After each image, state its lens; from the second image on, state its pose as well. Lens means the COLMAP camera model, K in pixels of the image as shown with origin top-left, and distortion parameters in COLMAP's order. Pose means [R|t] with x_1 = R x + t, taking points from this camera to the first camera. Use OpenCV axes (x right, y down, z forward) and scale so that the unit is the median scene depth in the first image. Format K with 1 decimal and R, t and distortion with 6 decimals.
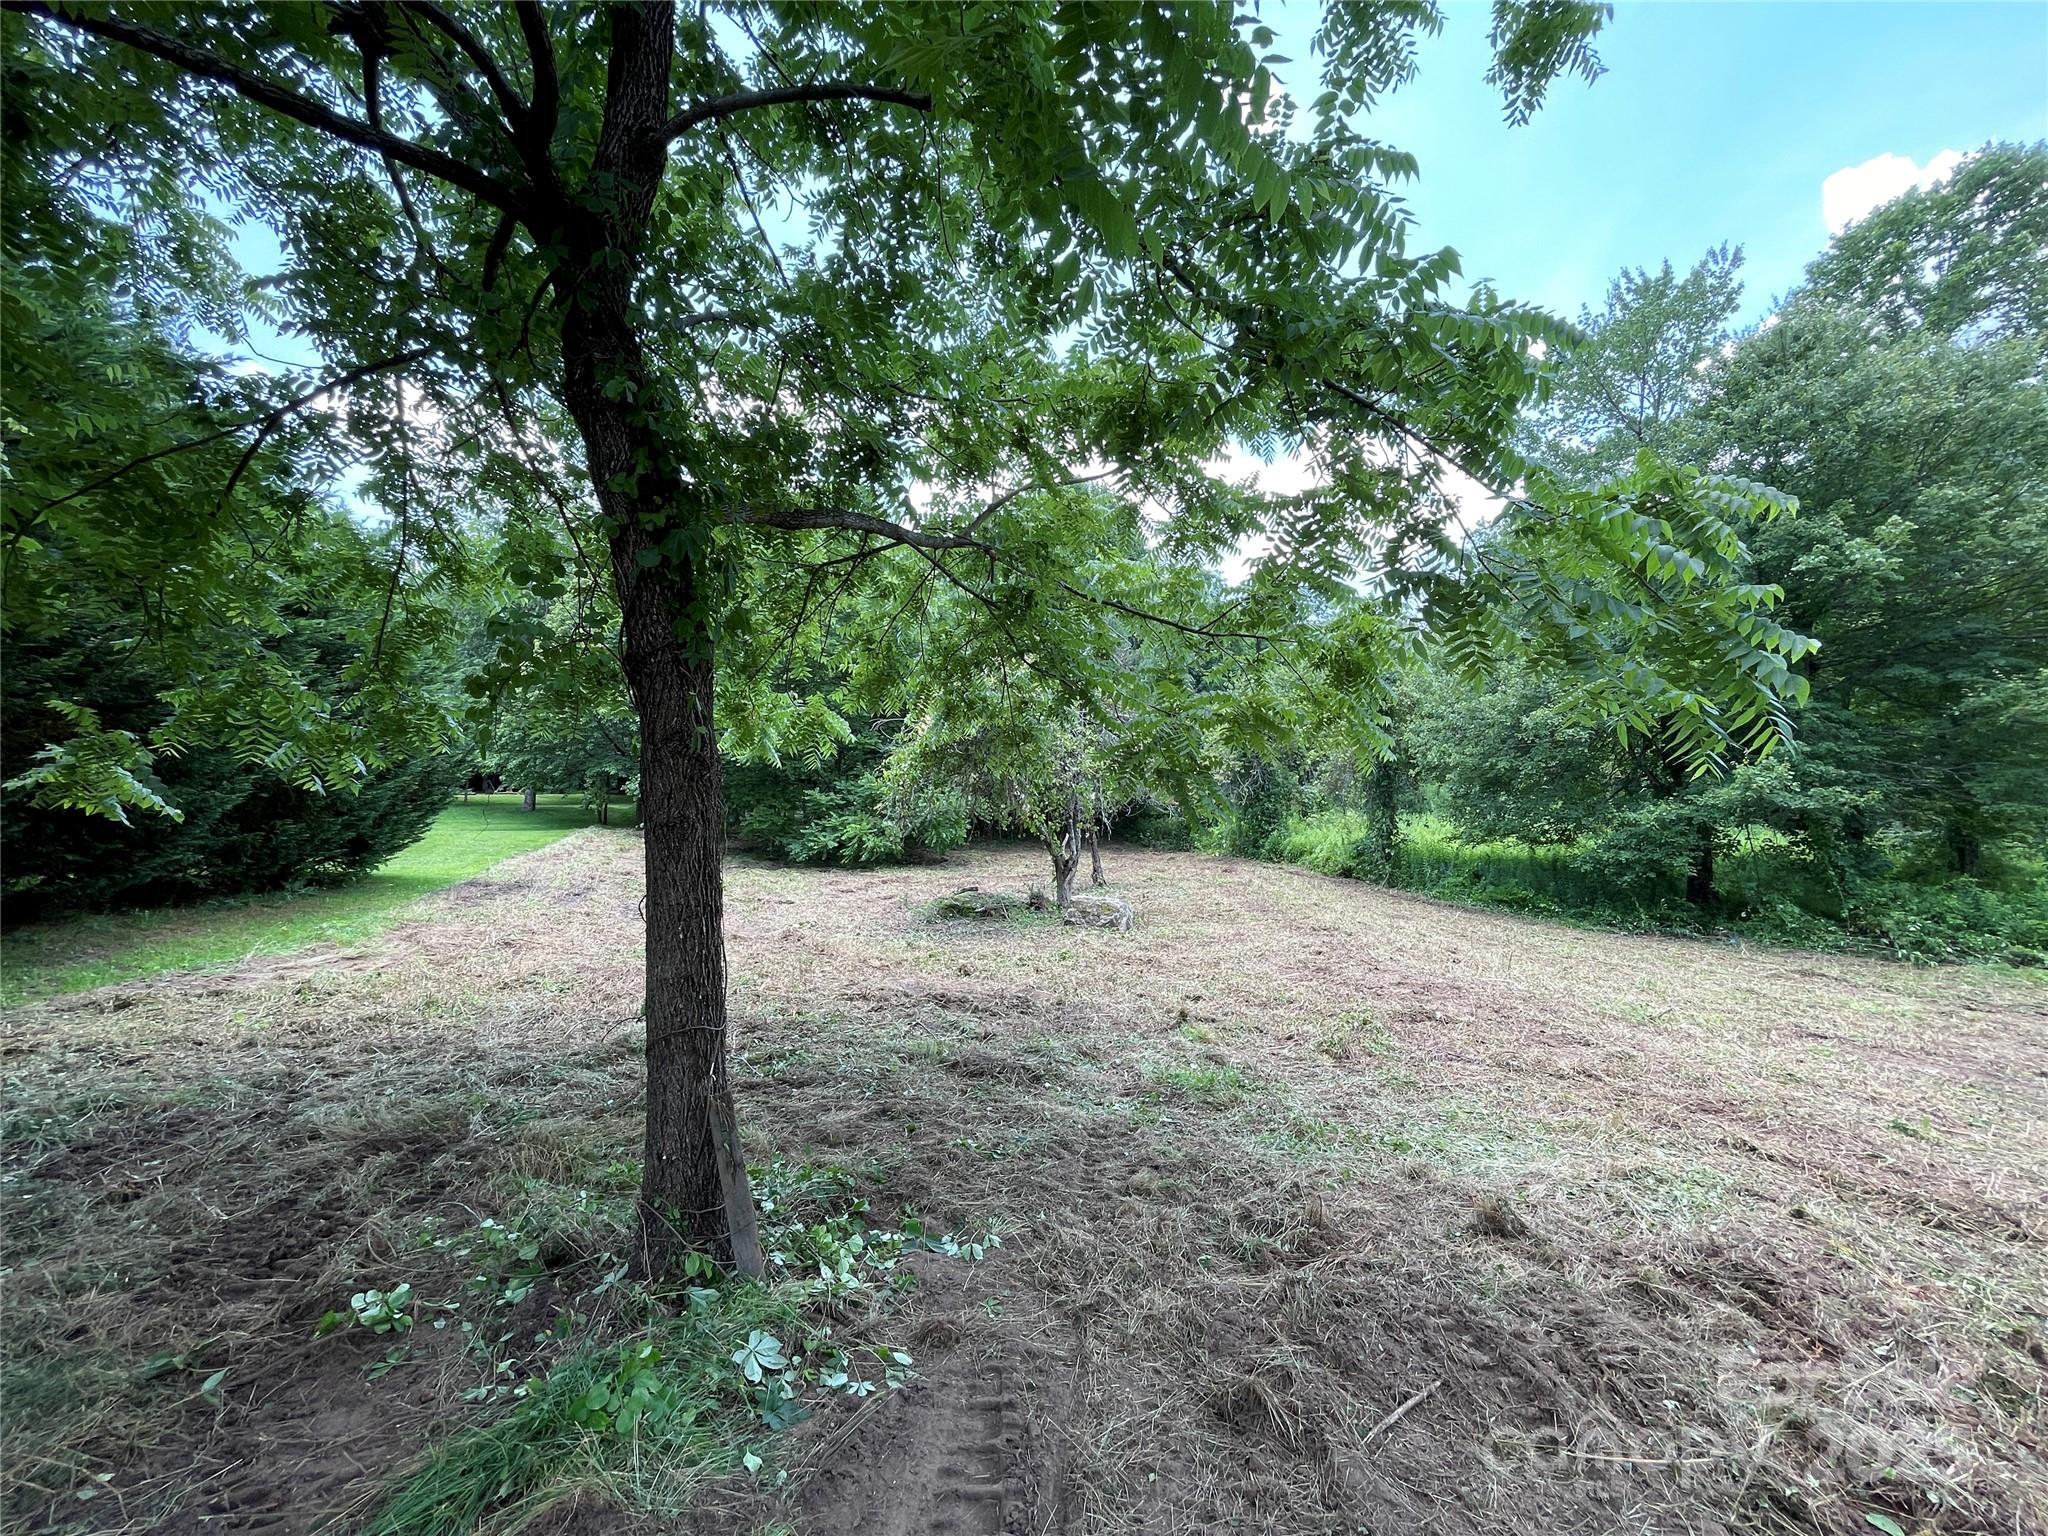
lens RADIAL K [[827.9, 0, 1020.7], [0, 827.9, 765.7], [0, 0, 1]] dist [-0.003708, 0.000445]
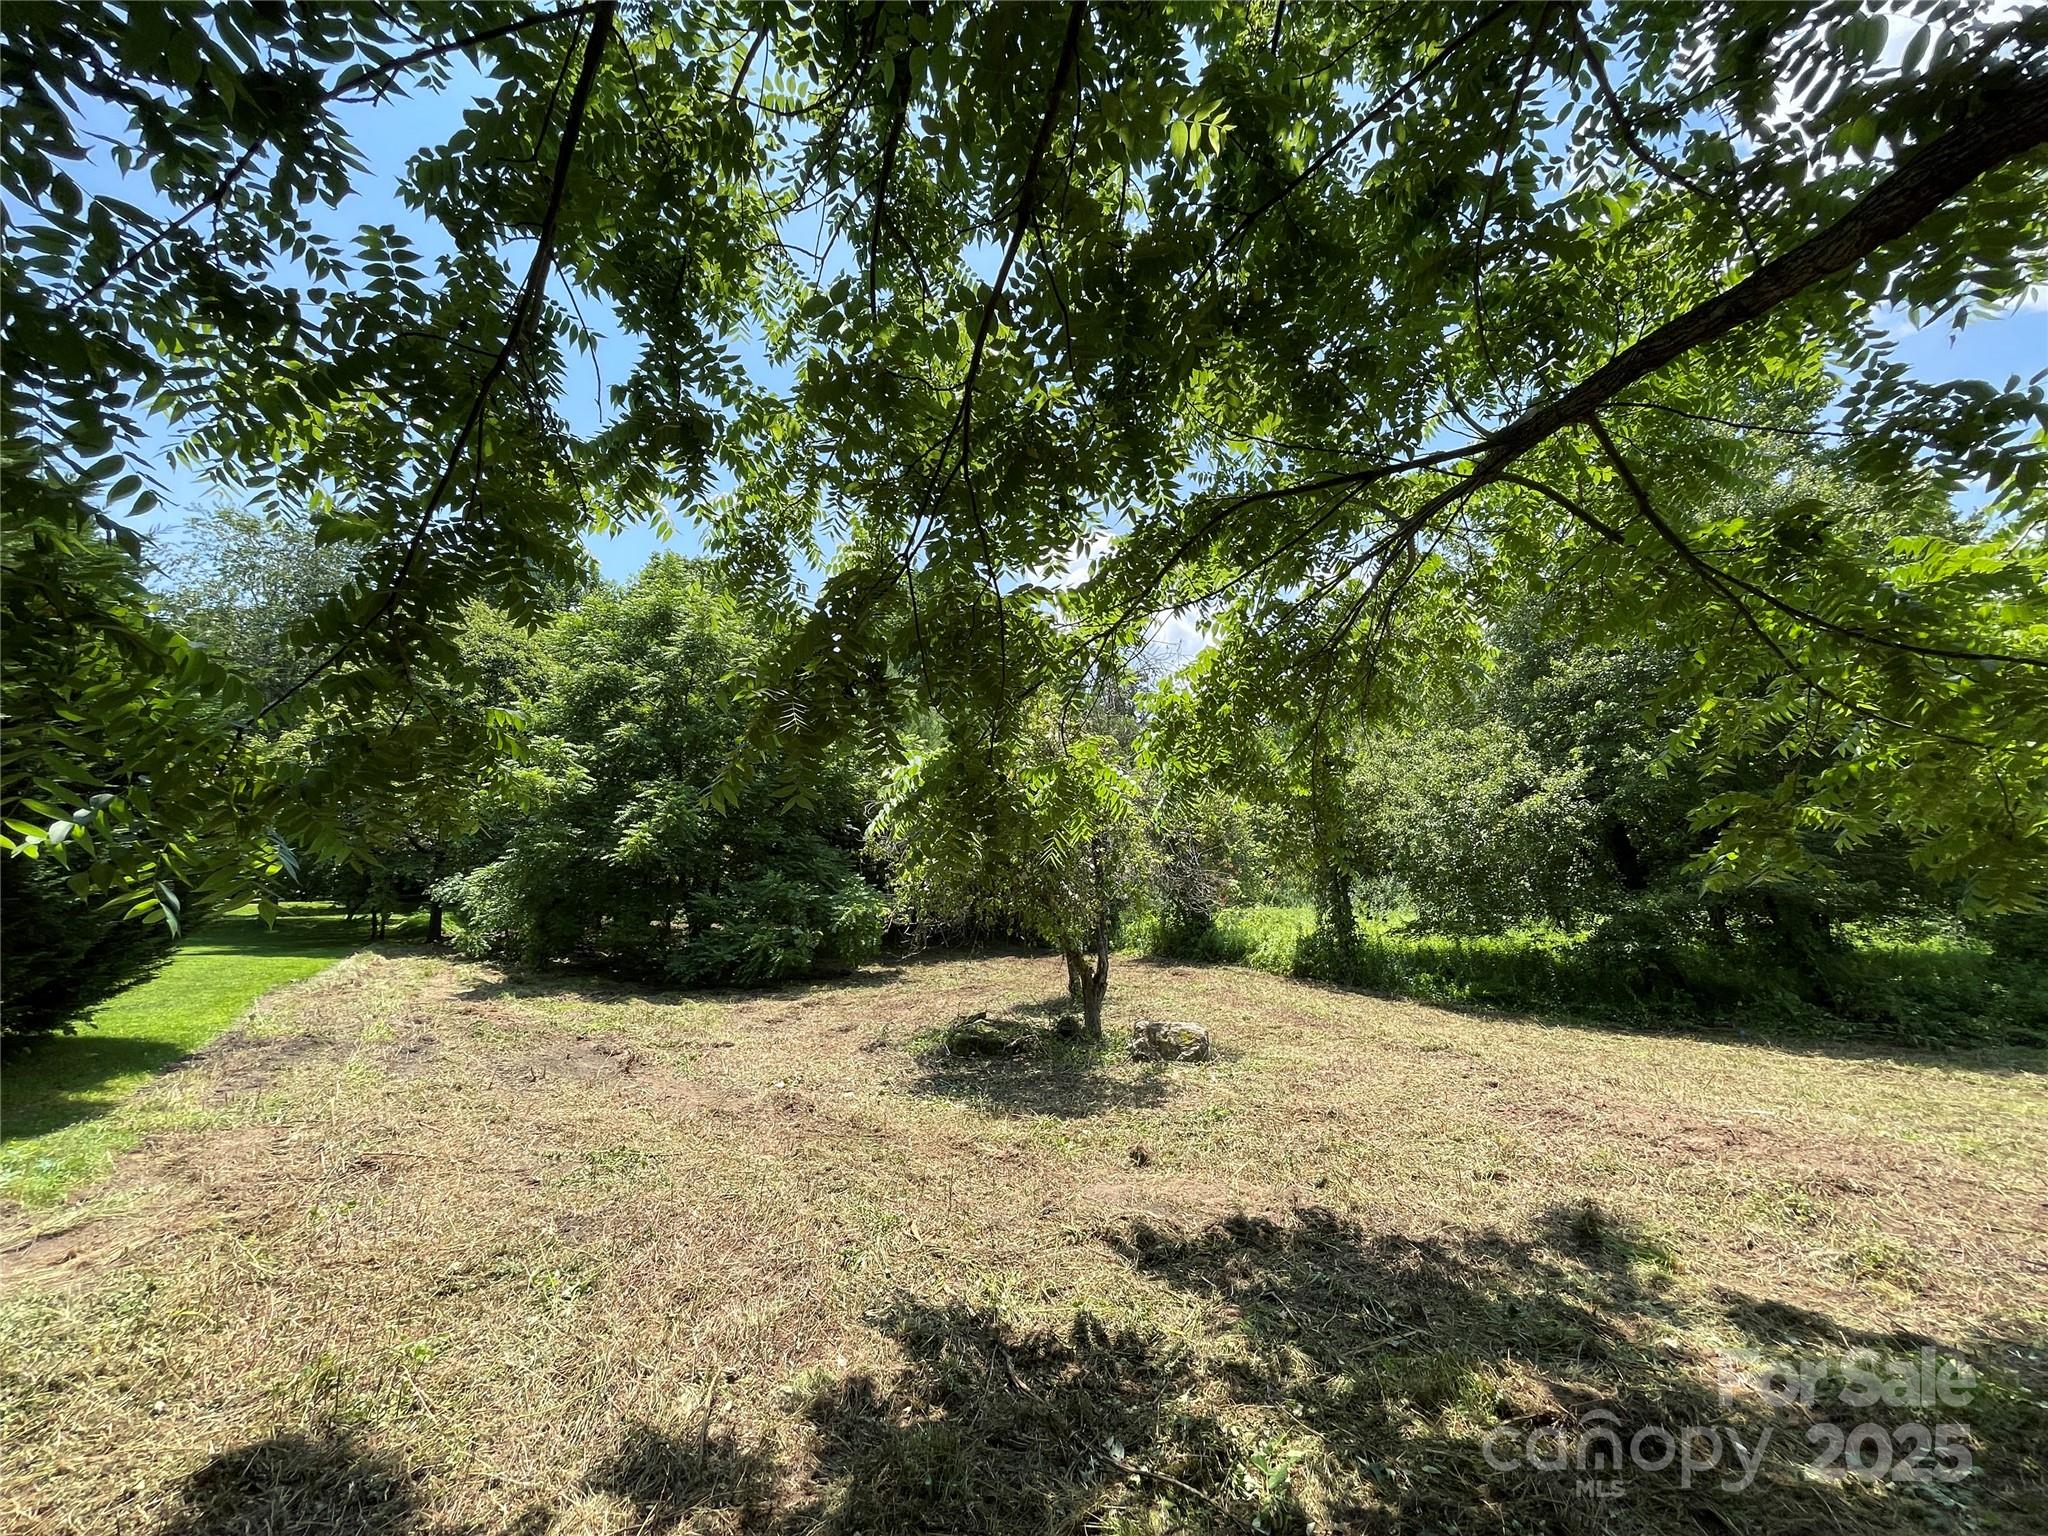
lens RADIAL K [[827.9, 0, 1025.2], [0, 827.9, 764.6], [0, 0, 1]] dist [-0.003708, 0.000445]
pose [[0.975418, 0.017508, 0.219667, -0.194705], [0.008184, 0.993273, -0.115507, 0.001257], [-0.220211, 0.114466, 0.968713, 0.189623]]
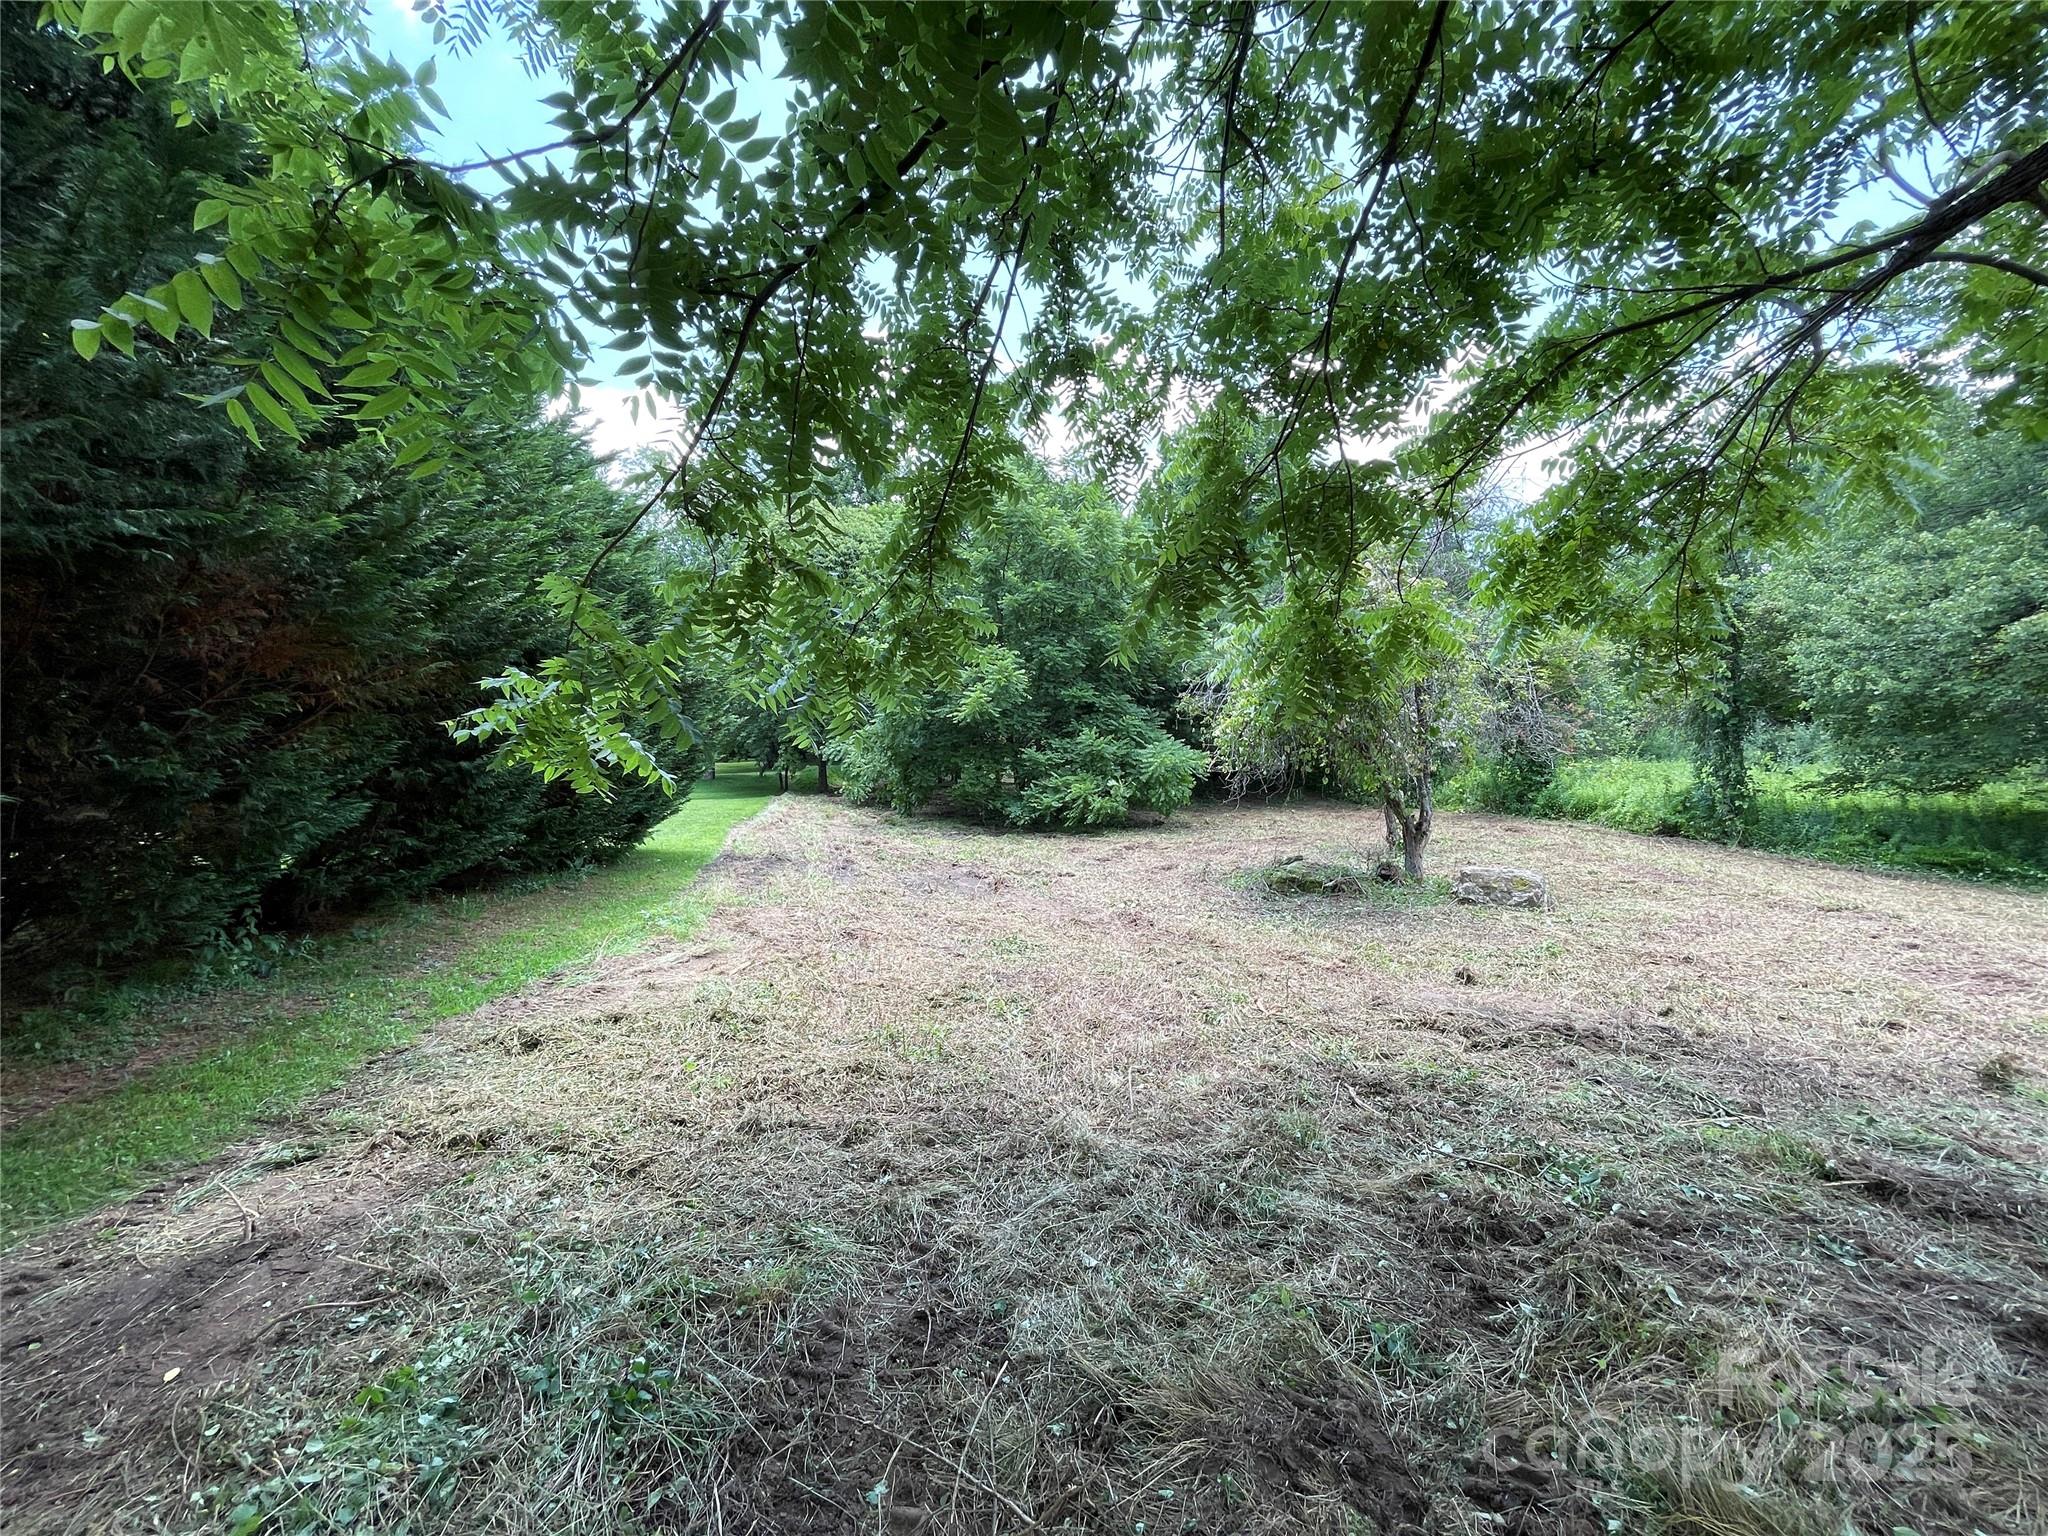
lens RADIAL K [[827.9, 0, 1027.1], [0, 827.9, 765.6], [0, 0, 1]] dist [-0.003708, 0.000445]
pose [[0.991240, -0.024364, -0.129806, -0.218590], [0.030623, 0.998452, 0.046437, 0.007752], [0.128473, -0.050005, 0.990451, 0.133437]]
